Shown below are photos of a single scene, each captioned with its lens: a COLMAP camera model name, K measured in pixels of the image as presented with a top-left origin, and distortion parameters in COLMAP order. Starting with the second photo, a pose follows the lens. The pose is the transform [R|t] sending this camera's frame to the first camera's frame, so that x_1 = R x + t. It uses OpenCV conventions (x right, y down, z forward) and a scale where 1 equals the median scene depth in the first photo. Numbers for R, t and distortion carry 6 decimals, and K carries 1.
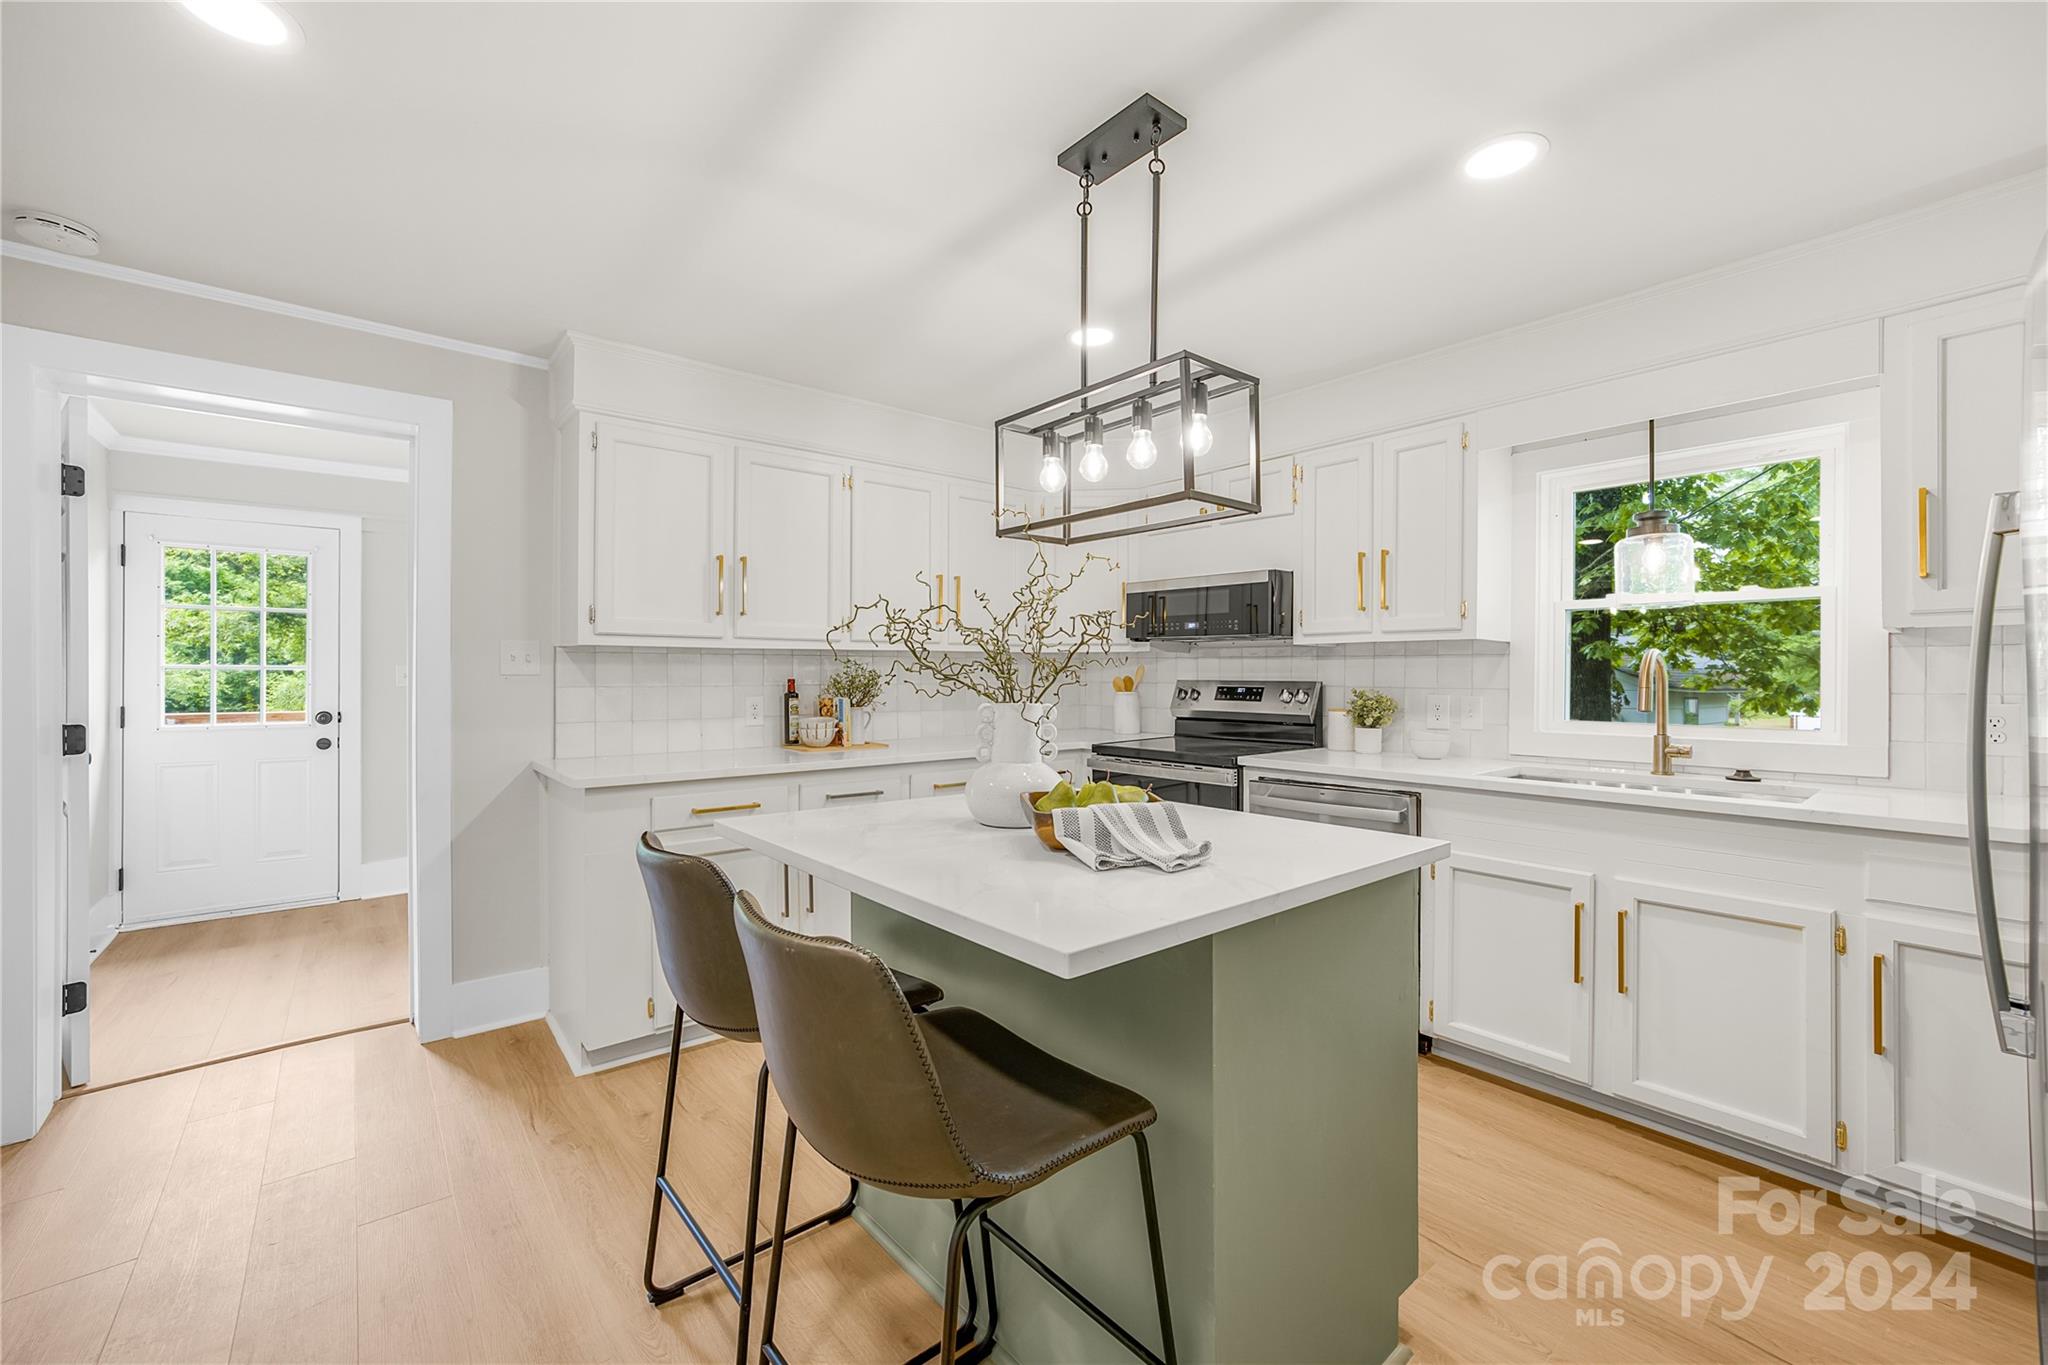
lens RADIAL K [[816.5, 0, 1024.0], [0, 816.5, 682.5], [0, 0, 1]] dist [-0.001882, -0.000197]
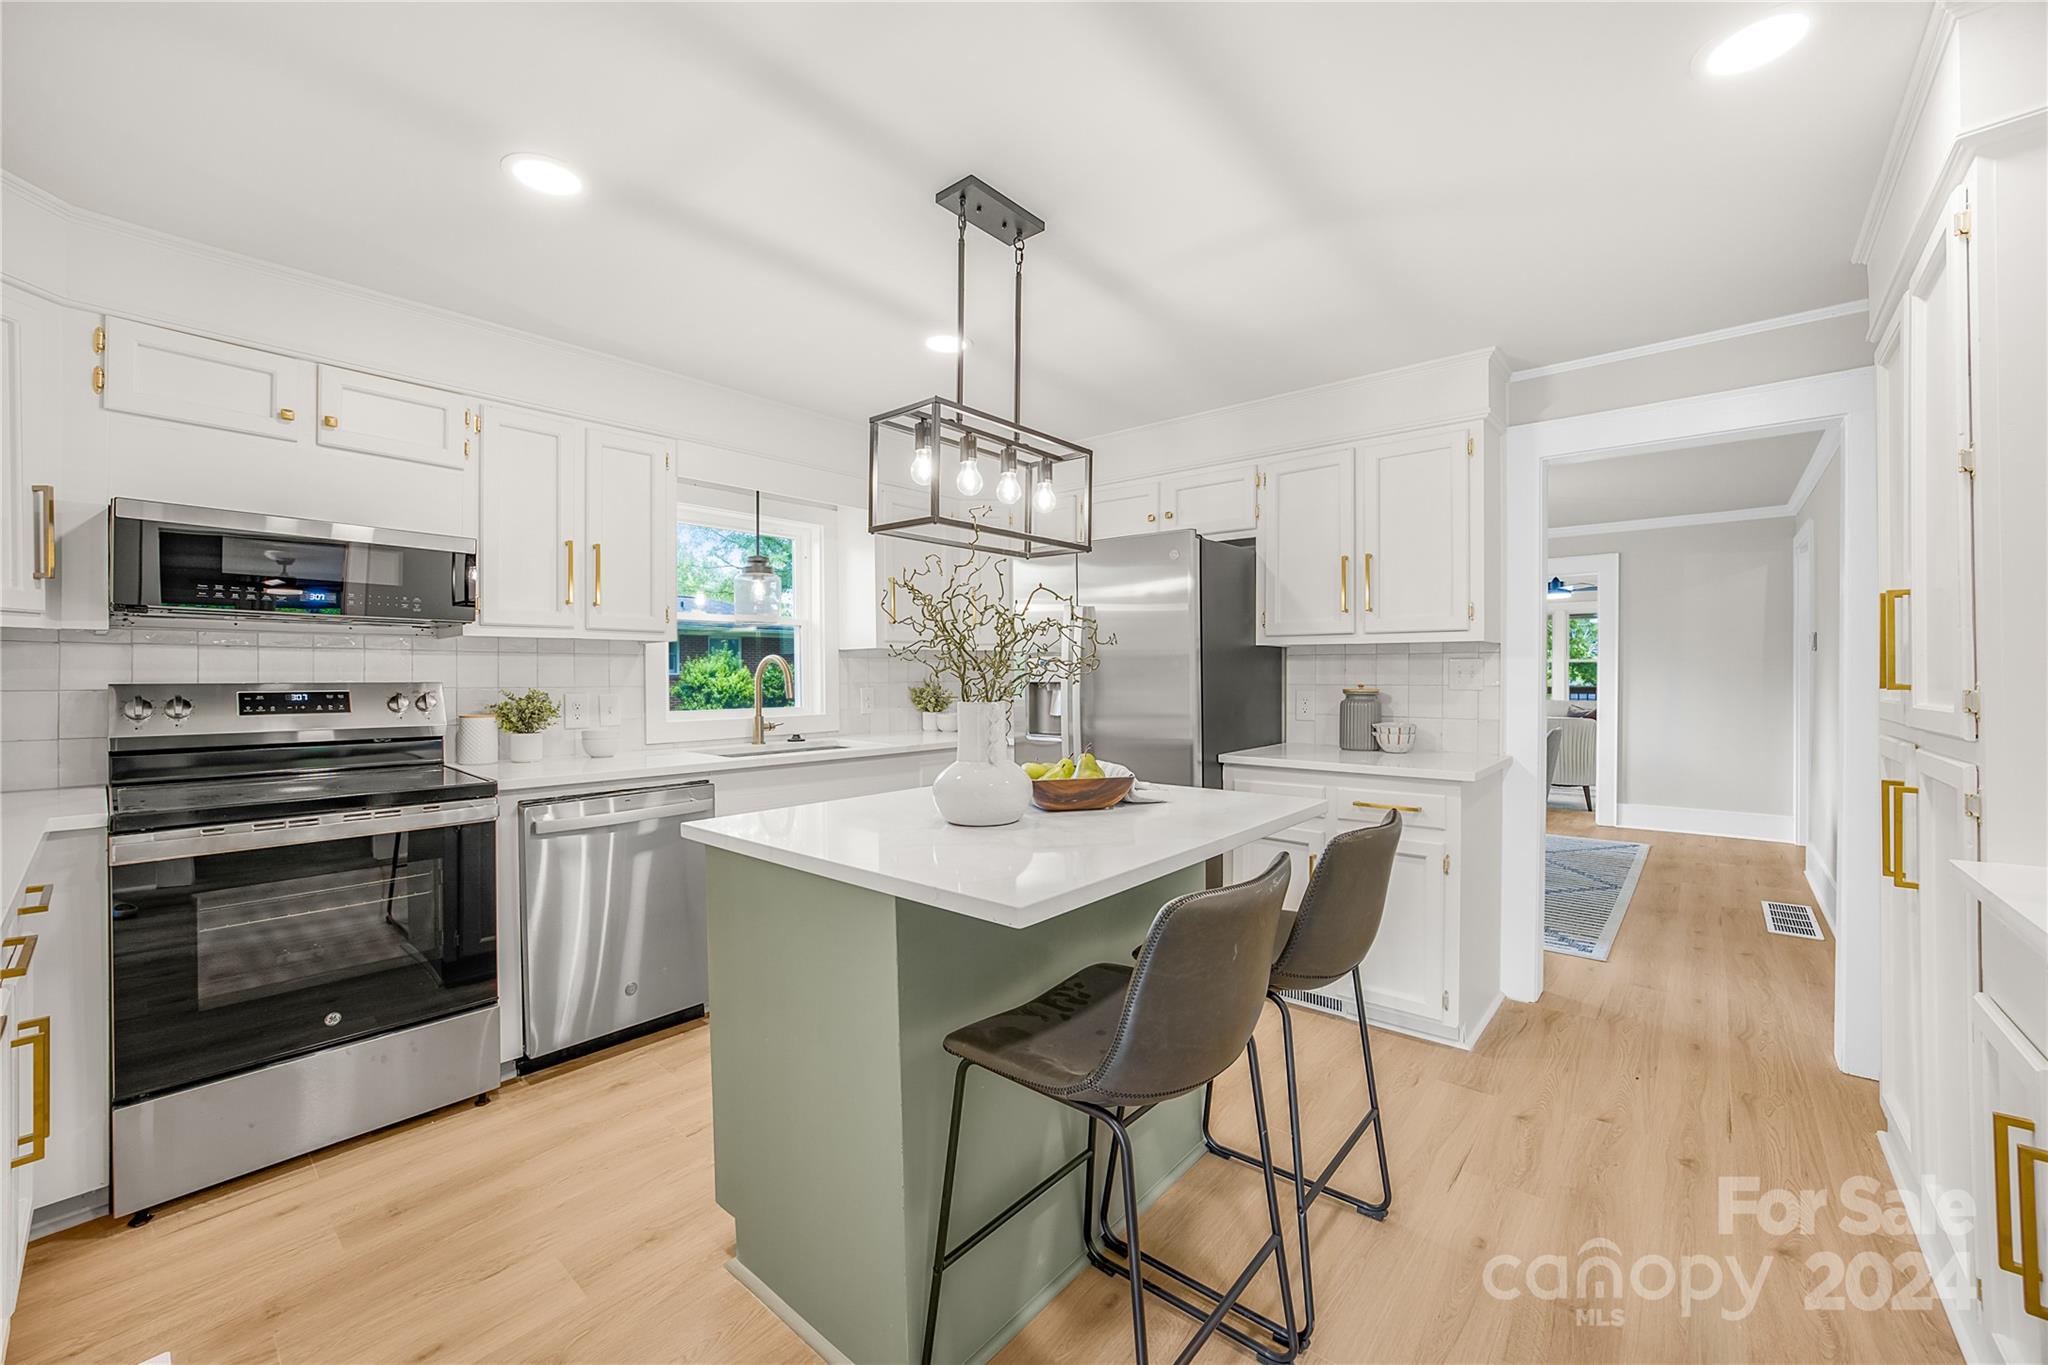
lens RADIAL K [[816.5, 0, 1024.0], [0, 816.5, 682.5], [0, 0, 1]] dist [-0.001882, -0.000197]
pose [[-0.133009, -0.012710, 0.991033, -0.540139], [0.011256, 0.999834, 0.014334, -0.006223], [-0.991051, 0.013061, -0.132844, 0.577957]]
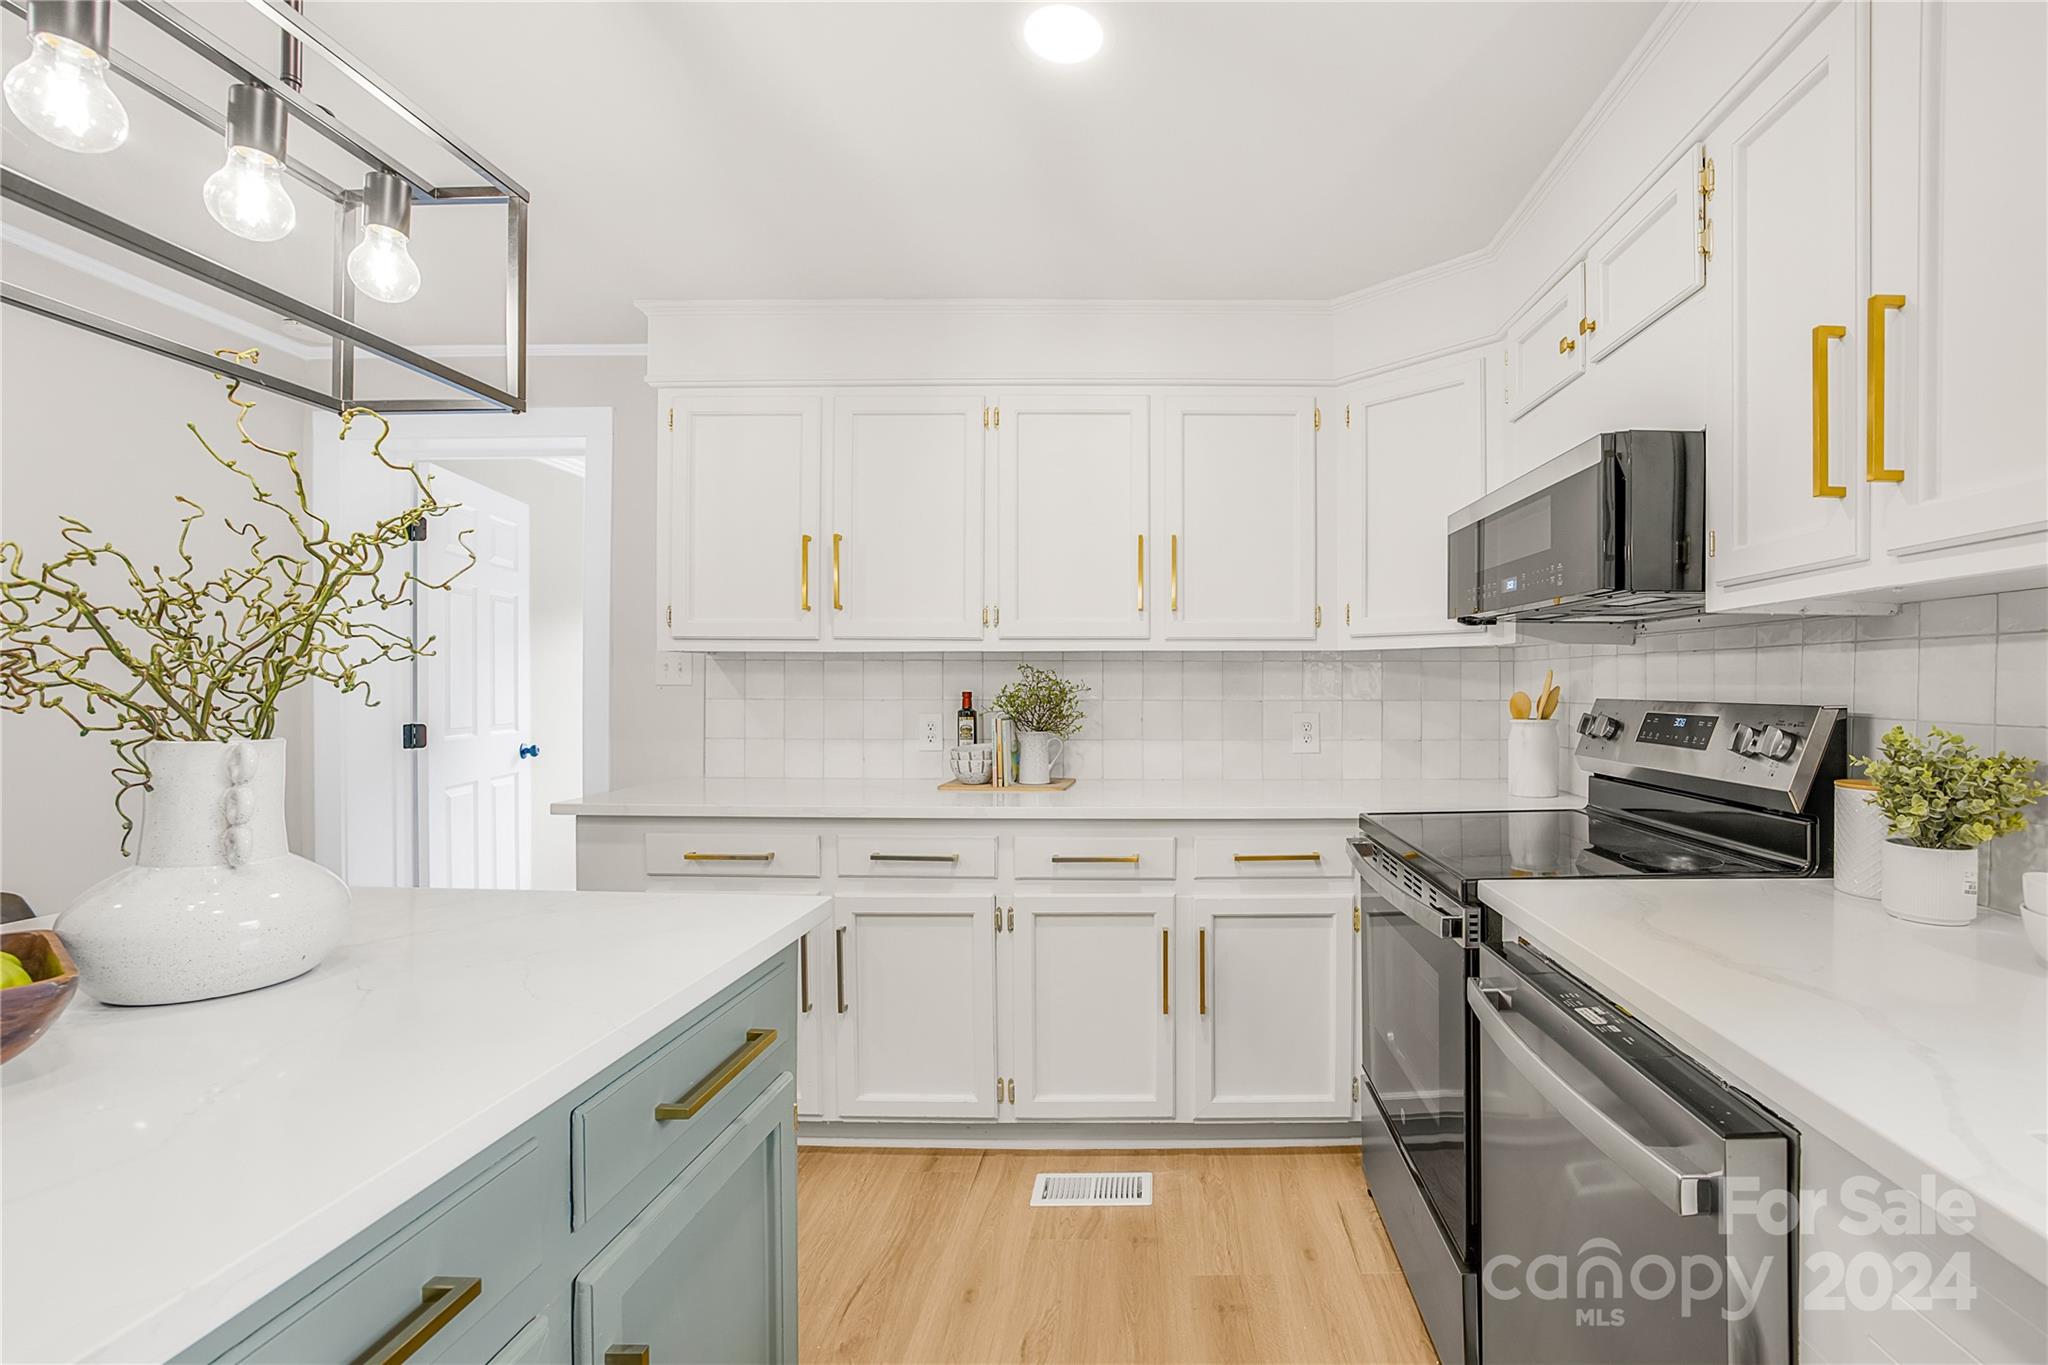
lens RADIAL K [[941.3, 0, 1024.0], [0, 941.3, 682.5], [0, 0, 1]] dist [-0.000022, -0.000001]
pose [[0.750543, -0.000948, -0.660821, 0.389614], [-0.010037, 0.999867, -0.012834, -0.002669], [0.660745, 0.016265, 0.750434, 0.442816]]
